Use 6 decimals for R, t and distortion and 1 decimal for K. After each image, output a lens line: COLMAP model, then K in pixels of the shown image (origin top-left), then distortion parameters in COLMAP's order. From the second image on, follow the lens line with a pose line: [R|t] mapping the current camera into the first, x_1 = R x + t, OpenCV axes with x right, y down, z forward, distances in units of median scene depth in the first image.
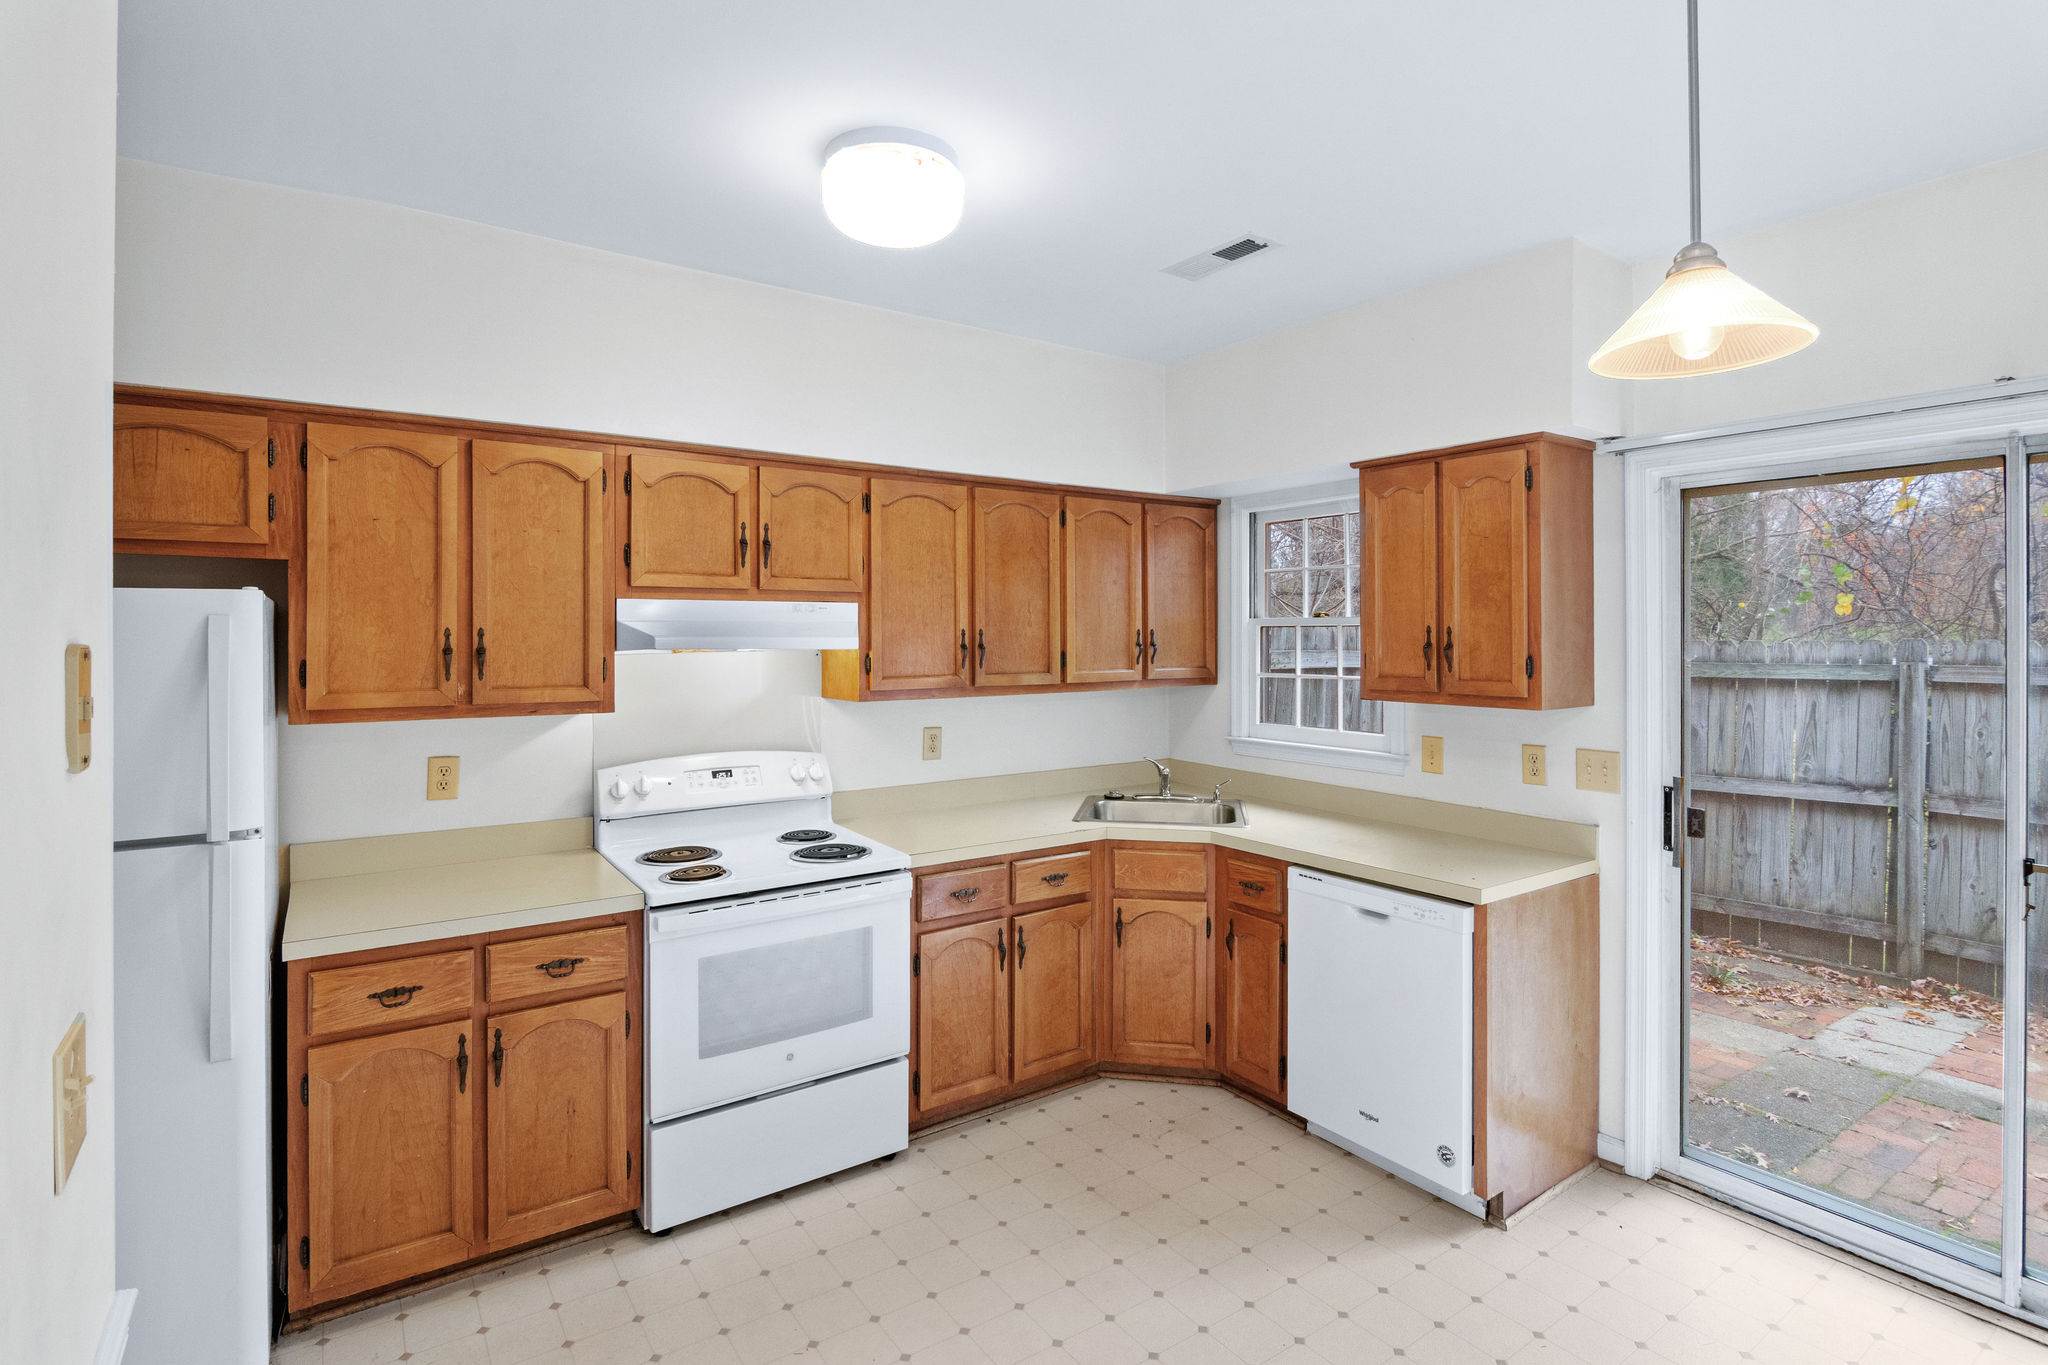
lens RADIAL K [[974.9, 0, 1022.8], [0, 974.9, 657.3], [0, 0, 1]] dist [-0.003513, -0.000180]
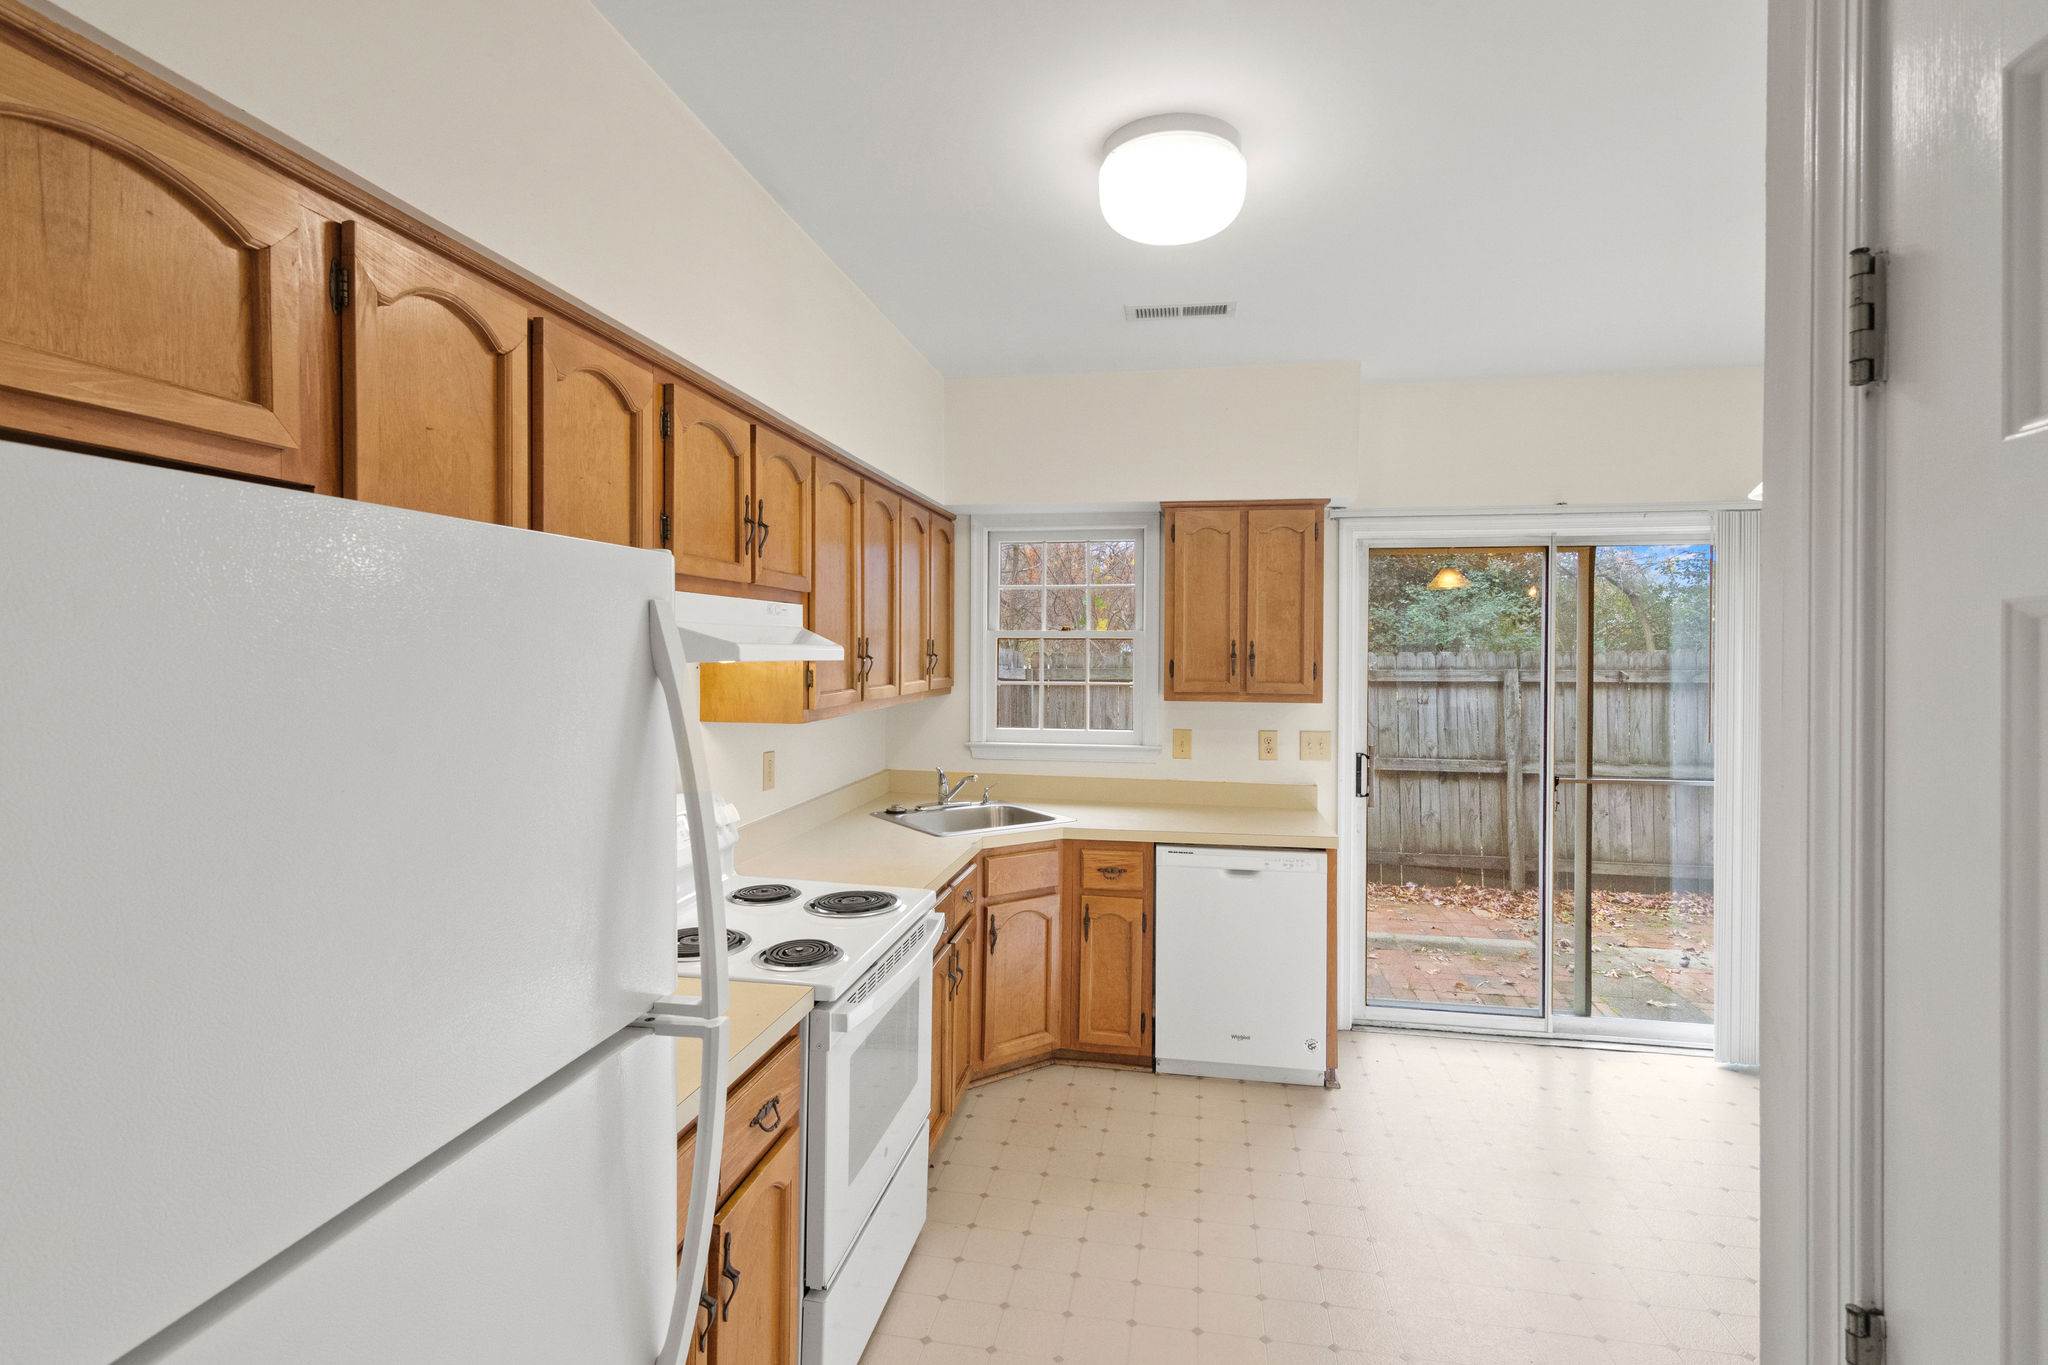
lens RADIAL K [[994.6, 0, 1024.0], [0, 994.6, 682.5], [0, 0, 1]] dist [0.054151, 0.000074]
pose [[0.704678, -0.018723, 0.709281, -0.677467], [0.006263, 0.999777, 0.020169, -0.005146], [-0.709500, -0.009770, 0.704638, 0.278442]]
